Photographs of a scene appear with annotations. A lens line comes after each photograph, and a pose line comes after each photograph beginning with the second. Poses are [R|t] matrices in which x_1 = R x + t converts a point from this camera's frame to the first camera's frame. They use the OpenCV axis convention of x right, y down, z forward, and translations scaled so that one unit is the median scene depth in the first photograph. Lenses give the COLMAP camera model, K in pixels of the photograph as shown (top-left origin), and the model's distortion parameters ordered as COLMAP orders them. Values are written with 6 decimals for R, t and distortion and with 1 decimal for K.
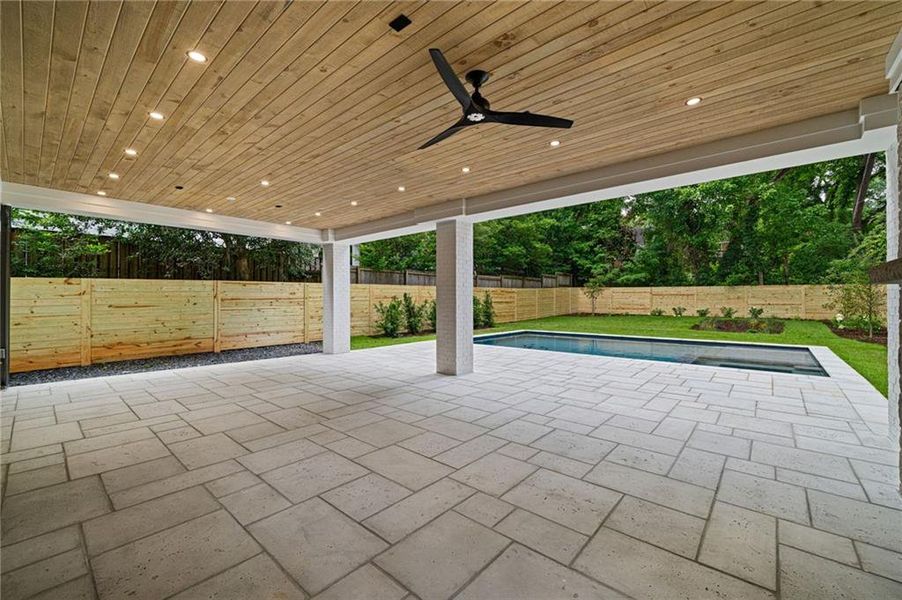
lens RADIAL K [[353.2, 0, 451.6], [0, 353.2, 297.0], [0, 0, 1]] dist [0.000355, -0.000044]
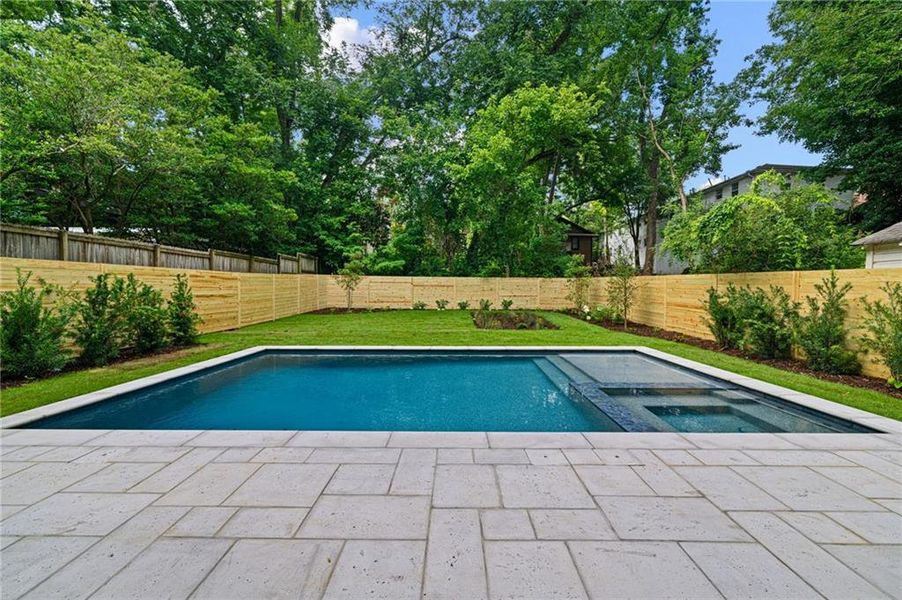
lens RADIAL K [[393.9, 0, 451.0], [0, 393.9, 300.0], [0, 0, 1]] dist [0.002489, 0.000148]
pose [[0.769081, -0.013826, 0.639002, 0.026401], [-0.007273, 0.999512, 0.030379, -0.000724], [-0.639110, -0.028012, 0.768605, 0.221741]]
